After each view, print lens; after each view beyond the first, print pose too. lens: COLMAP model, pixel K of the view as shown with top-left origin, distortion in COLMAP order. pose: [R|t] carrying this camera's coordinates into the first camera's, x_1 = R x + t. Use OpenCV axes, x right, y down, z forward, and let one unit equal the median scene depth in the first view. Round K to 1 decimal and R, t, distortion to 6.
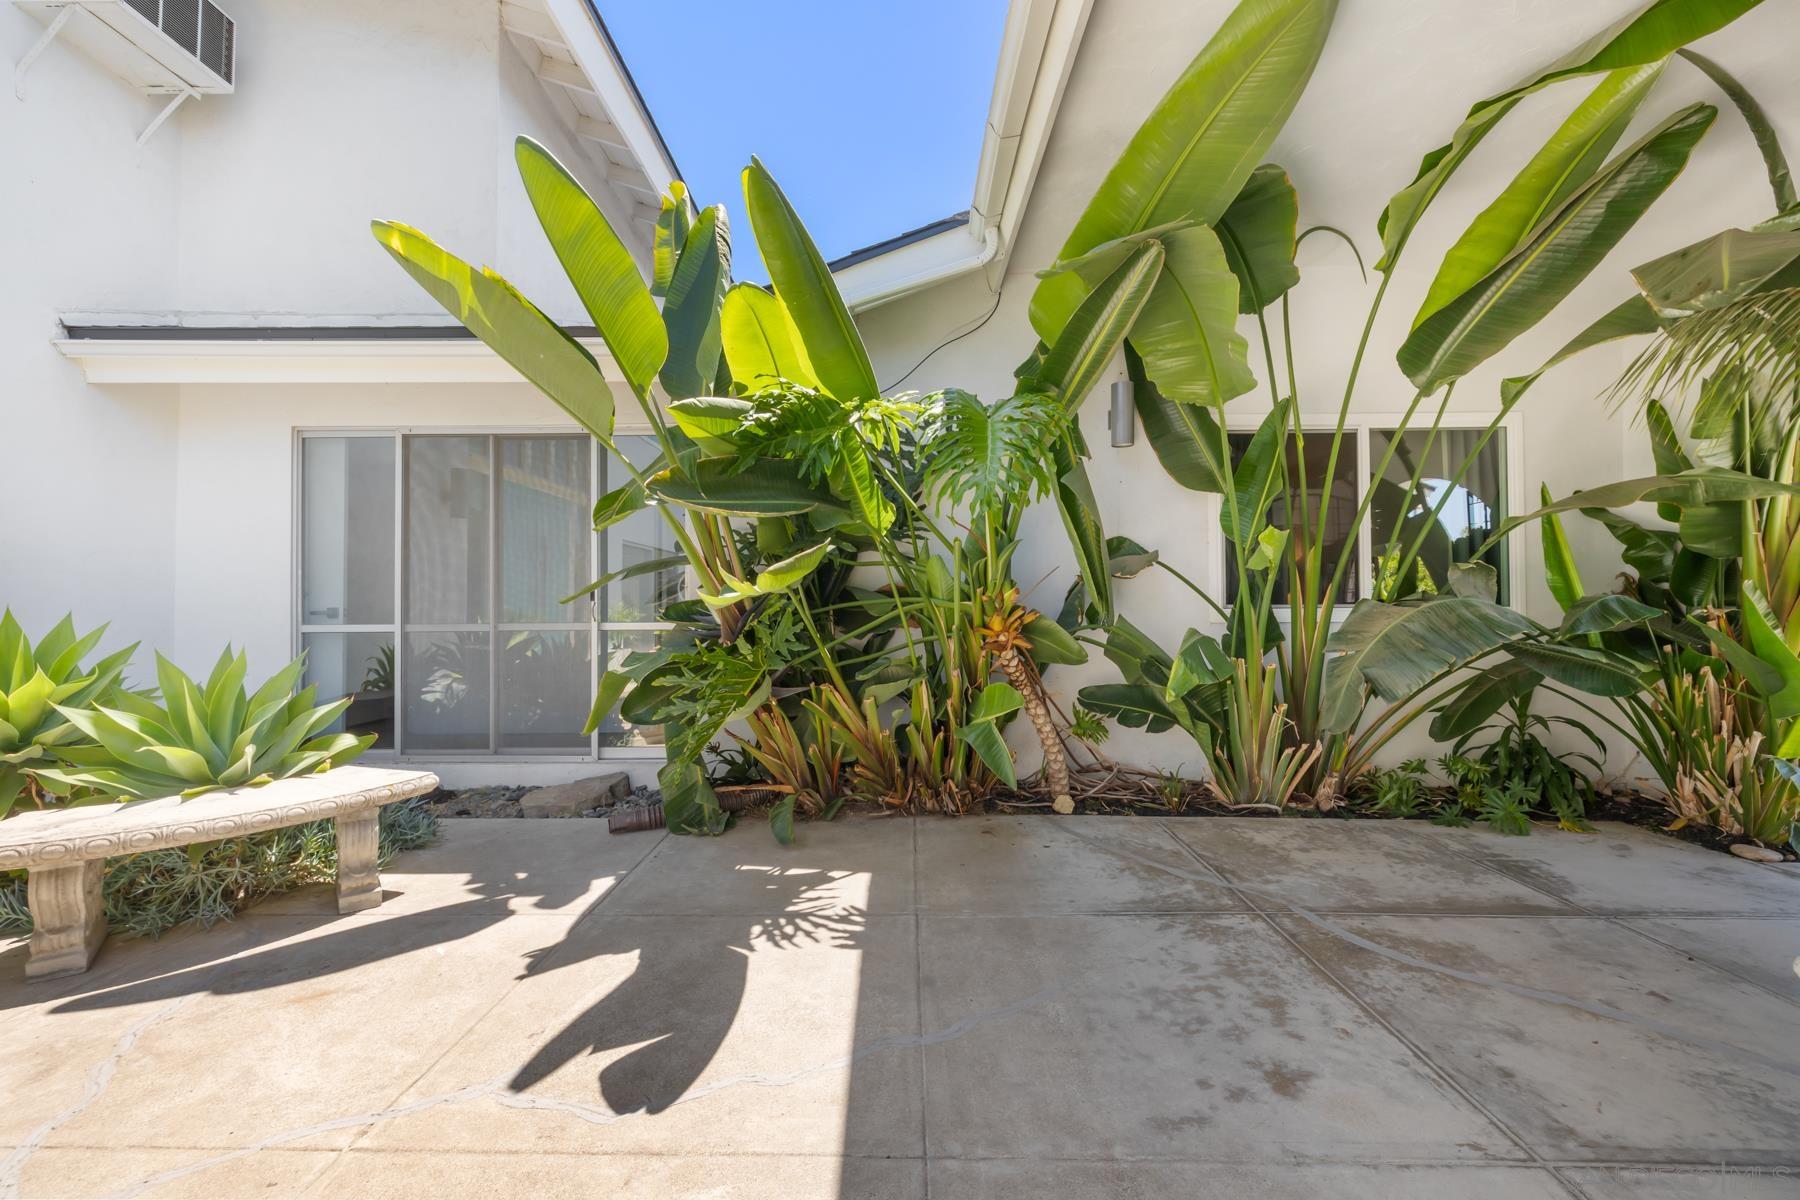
lens RADIAL K [[789.3, 0, 856.3], [0, 789.3, 603.5], [0, 0, 1]] dist [-0.000510, -0.000287]
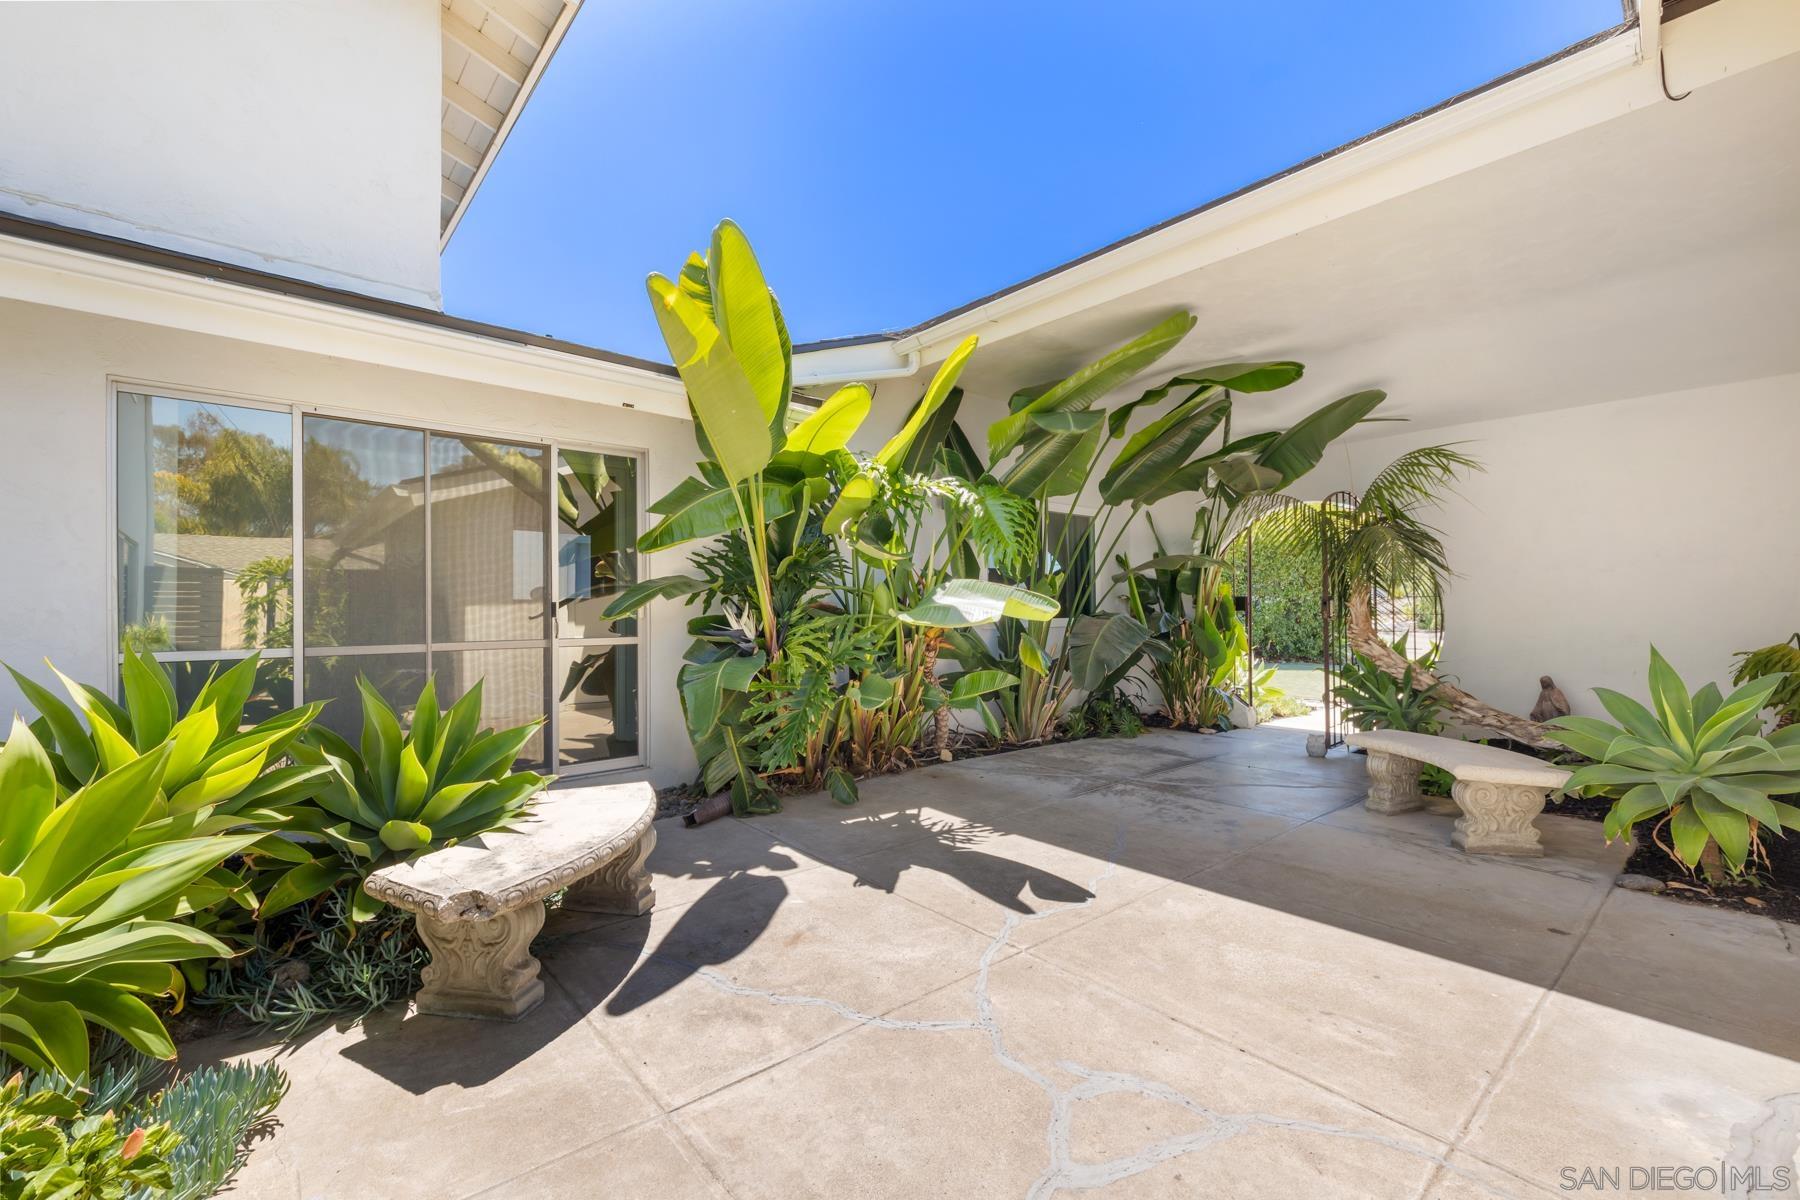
lens RADIAL K [[813.7, 0, 893.1], [0, 813.7, 623.8], [0, 0, 1]] dist [-0.000643, 0.000157]
pose [[0.725674, -0.012207, 0.687930, -1.215750], [0.002515, 0.999883, 0.015090, -0.017824], [-0.688034, -0.009220, 0.725620, -0.034762]]
